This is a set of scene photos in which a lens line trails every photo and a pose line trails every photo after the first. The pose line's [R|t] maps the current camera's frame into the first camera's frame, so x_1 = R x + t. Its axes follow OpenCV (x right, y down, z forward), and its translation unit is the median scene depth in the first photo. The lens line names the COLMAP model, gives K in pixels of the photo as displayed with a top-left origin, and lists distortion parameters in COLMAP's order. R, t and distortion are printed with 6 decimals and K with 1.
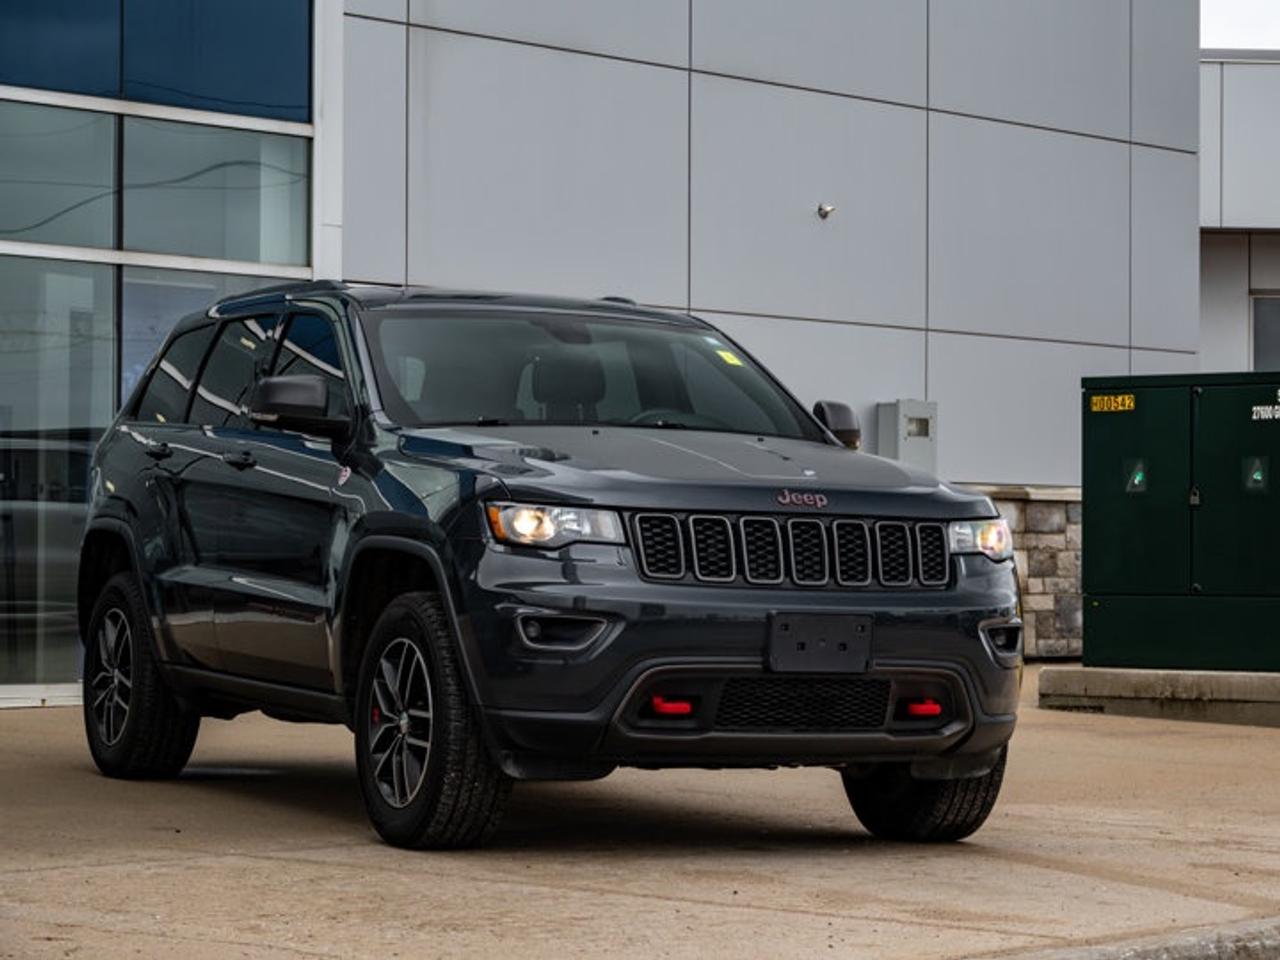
lens RADIAL K [[3268.2, 0, 640.0], [0, 3268.2, 480.0], [0, 0, 1]] dist [0.047827, -0.130157]
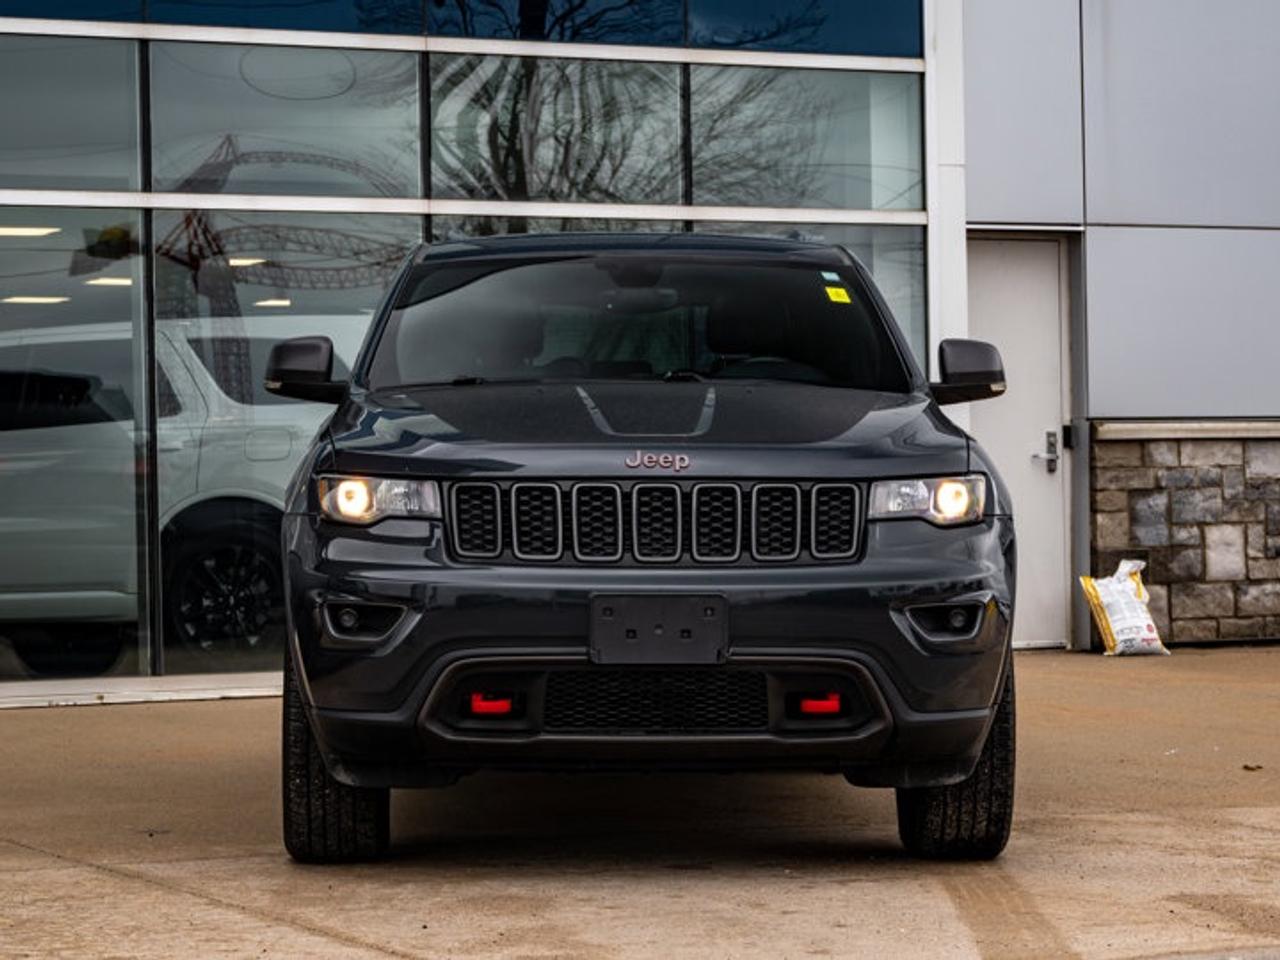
lens RADIAL K [[3268.2, 0, 640.0], [0, 3268.2, 480.0], [0, 0, 1]] dist [0.047827, -0.130157]
pose [[0.923714, -0.027473, -0.382097, 0.372919], [0.032731, 0.999438, 0.007267, 0.004678], [0.381682, -0.019219, 0.924094, 0.212945]]
